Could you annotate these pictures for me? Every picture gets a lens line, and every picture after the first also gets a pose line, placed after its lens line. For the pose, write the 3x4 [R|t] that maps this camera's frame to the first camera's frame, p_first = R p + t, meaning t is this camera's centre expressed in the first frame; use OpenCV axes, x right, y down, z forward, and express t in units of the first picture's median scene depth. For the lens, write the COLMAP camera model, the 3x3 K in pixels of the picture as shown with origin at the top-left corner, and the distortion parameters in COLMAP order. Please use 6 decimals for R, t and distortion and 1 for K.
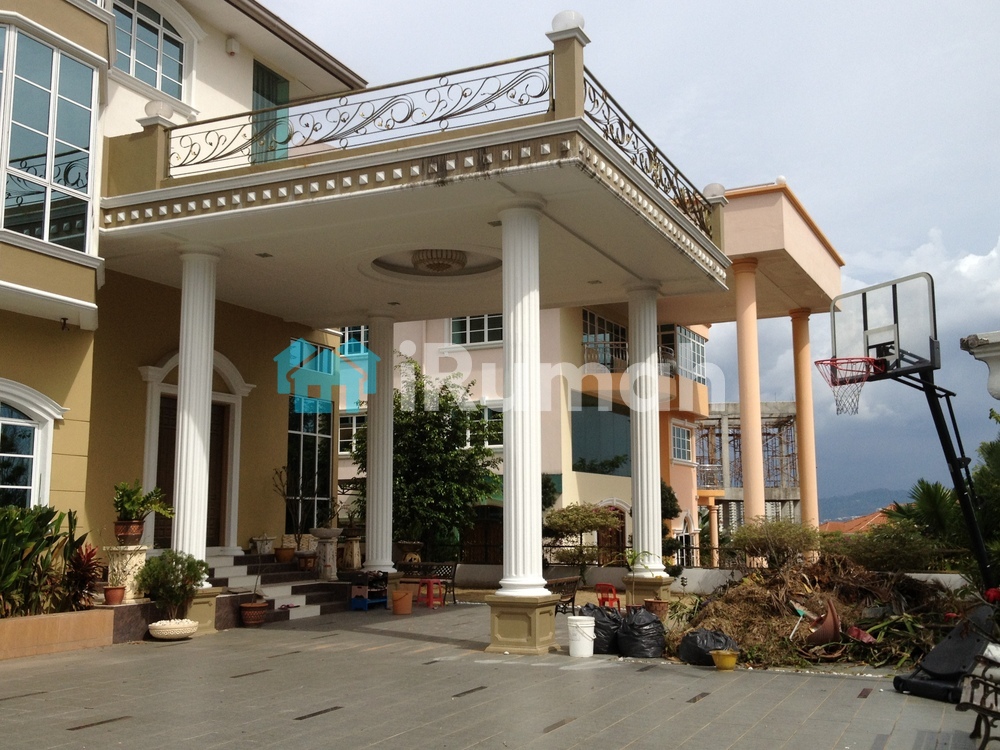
lens RADIAL K [[1085.1, 0, 512.4], [0, 1085.1, 355.7], [0, 0, 1]] dist [0.139769, -0.313727]
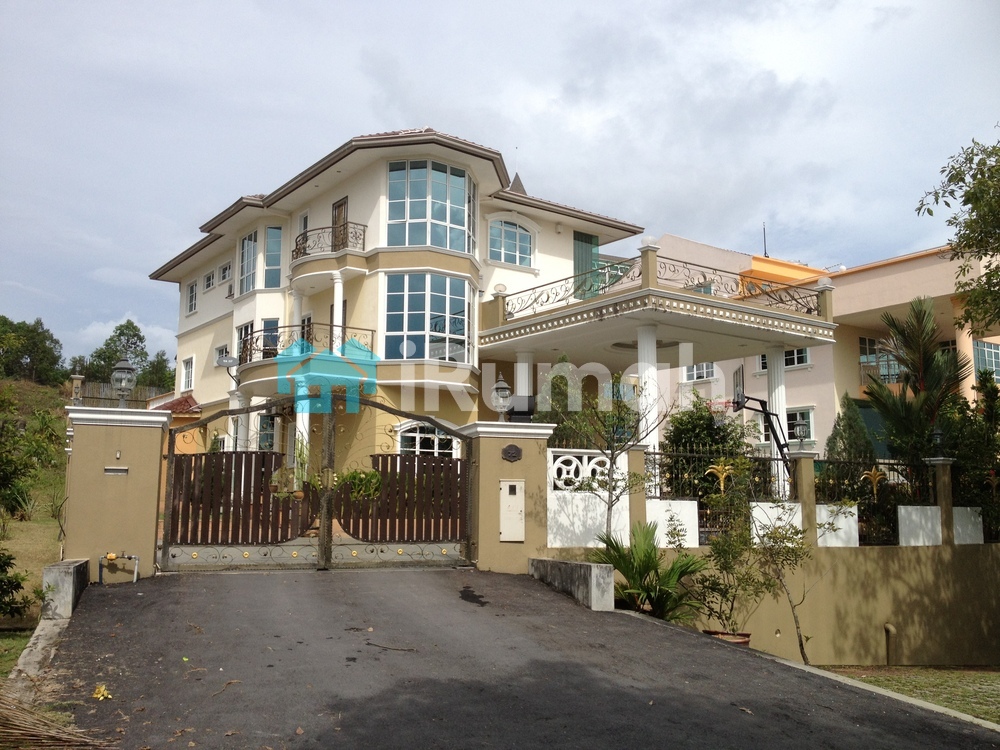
lens RADIAL K [[968.7, 0, 492.0], [0, 968.7, 378.7], [0, 0, 1]] dist [0.085361, -0.154695]
pose [[0.872651, -0.057023, -0.485005, 0.601188], [0.065580, 0.997847, 0.000678, -0.053553], [0.483922, -0.032398, 0.874511, -0.697635]]
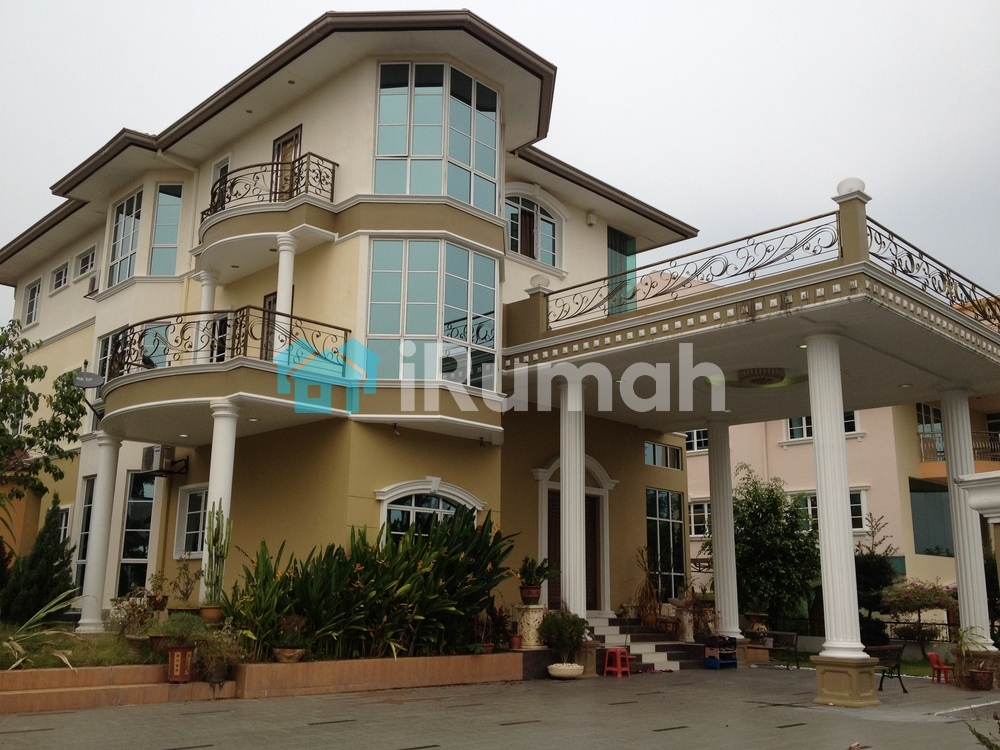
lens RADIAL K [[968.7, 0, 492.0], [0, 968.7, 378.7], [0, 0, 1]] dist [0.085361, -0.154695]
pose [[0.933591, -0.058137, -0.353592, 0.044242], [0.033098, 0.996523, -0.076456, -0.013621], [0.356808, 0.059675, 0.932270, -0.144176]]
